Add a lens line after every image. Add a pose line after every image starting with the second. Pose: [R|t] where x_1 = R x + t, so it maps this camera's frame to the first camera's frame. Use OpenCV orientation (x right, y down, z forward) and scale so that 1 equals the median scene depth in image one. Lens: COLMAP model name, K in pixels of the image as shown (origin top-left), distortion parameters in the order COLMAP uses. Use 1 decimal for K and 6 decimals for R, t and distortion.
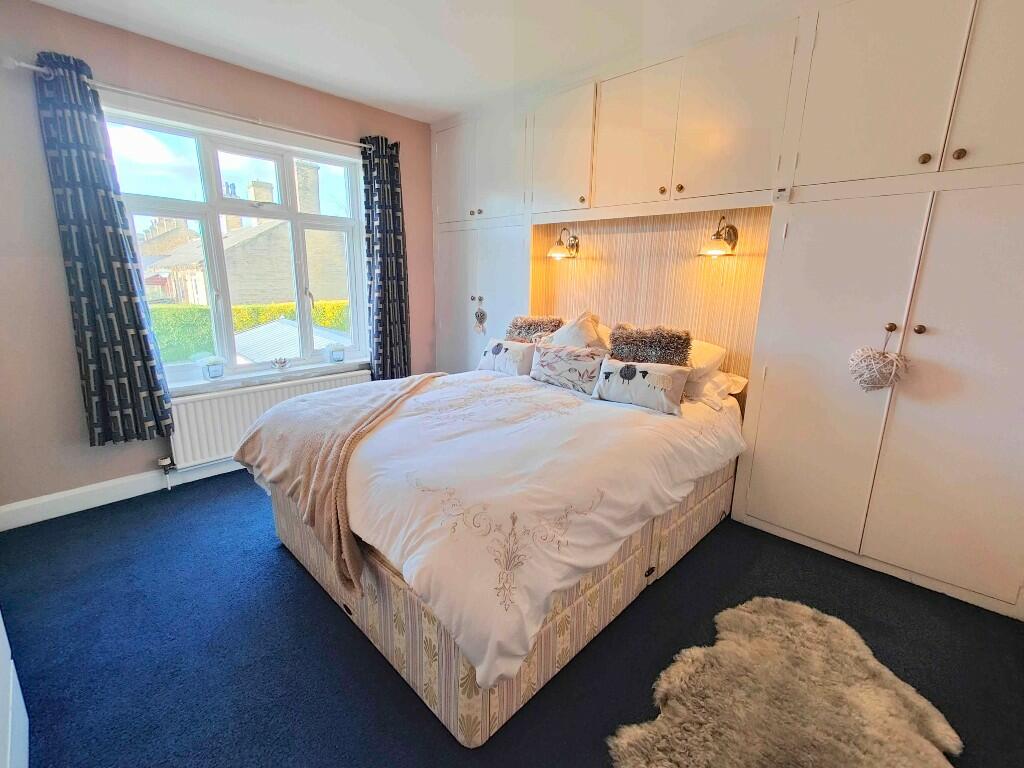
lens RADIAL K [[450.5, 0, 514.3], [0, 450.5, 378.3], [0, 0, 1]] dist [0.008900, 0.000734]
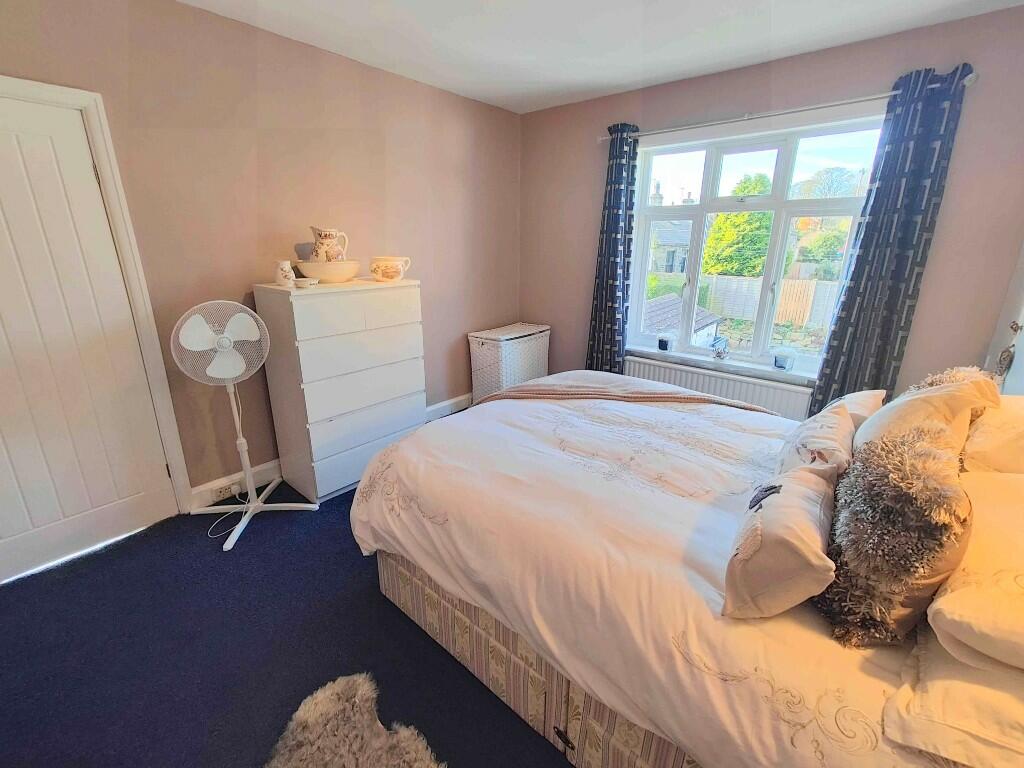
lens RADIAL K [[450.5, 0, 514.3], [0, 450.5, 378.3], [0, 0, 1]] dist [0.008900, 0.000734]
pose [[0.059715, 0.280406, -0.958022, 0.727925], [-0.229908, 0.937796, 0.260155, -0.220248], [0.971379, 0.204721, 0.120468, 0.666224]]
